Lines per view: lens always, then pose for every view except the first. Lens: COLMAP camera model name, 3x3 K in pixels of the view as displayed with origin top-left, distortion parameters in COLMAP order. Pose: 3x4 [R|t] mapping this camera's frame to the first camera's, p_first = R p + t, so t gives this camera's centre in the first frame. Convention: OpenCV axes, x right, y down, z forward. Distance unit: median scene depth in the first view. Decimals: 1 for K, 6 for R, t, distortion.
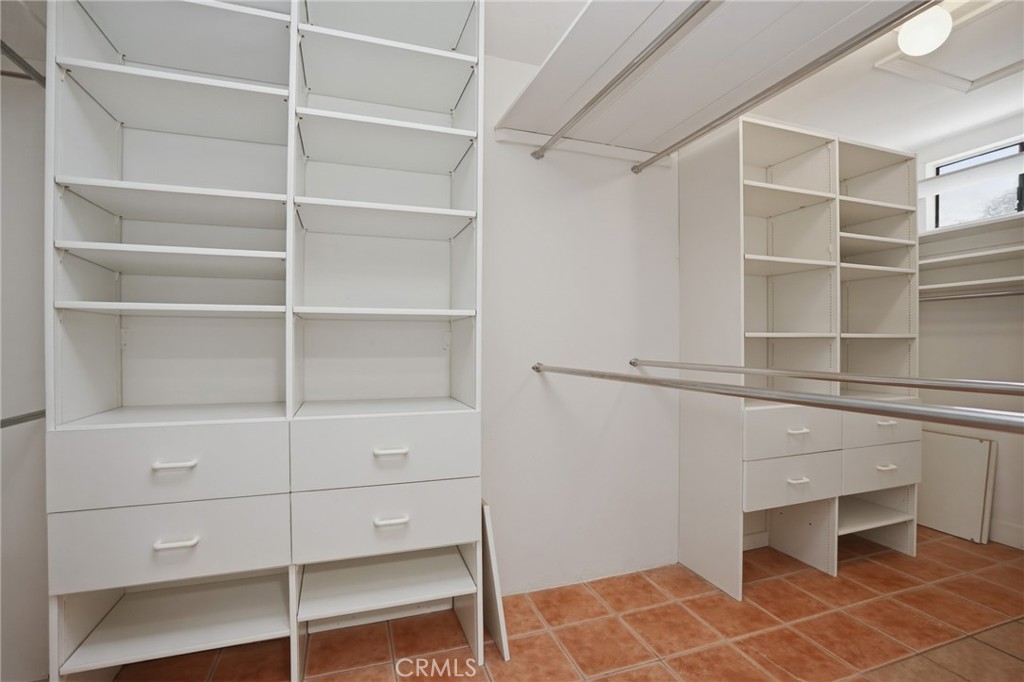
lens RADIAL K [[497.4, 0, 512.0], [0, 497.4, 341.0], [0, 0, 1]] dist [-0.120493, 0.056165]
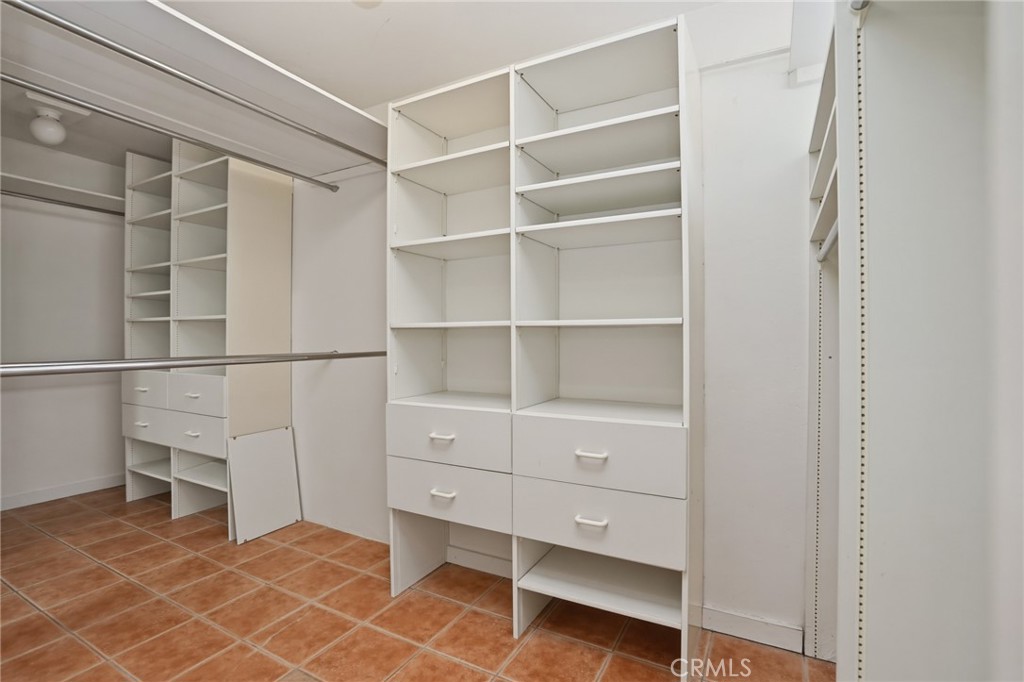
lens RADIAL K [[484.2, 0, 512.0], [0, 484.2, 341.0], [0, 0, 1]] dist [-0.061009, 0.027370]
pose [[0.673316, -0.009619, -0.739292, 1.381674], [-0.016508, 0.999471, -0.028039, 0.044315], [0.739171, 0.031084, 0.672800, 0.505640]]
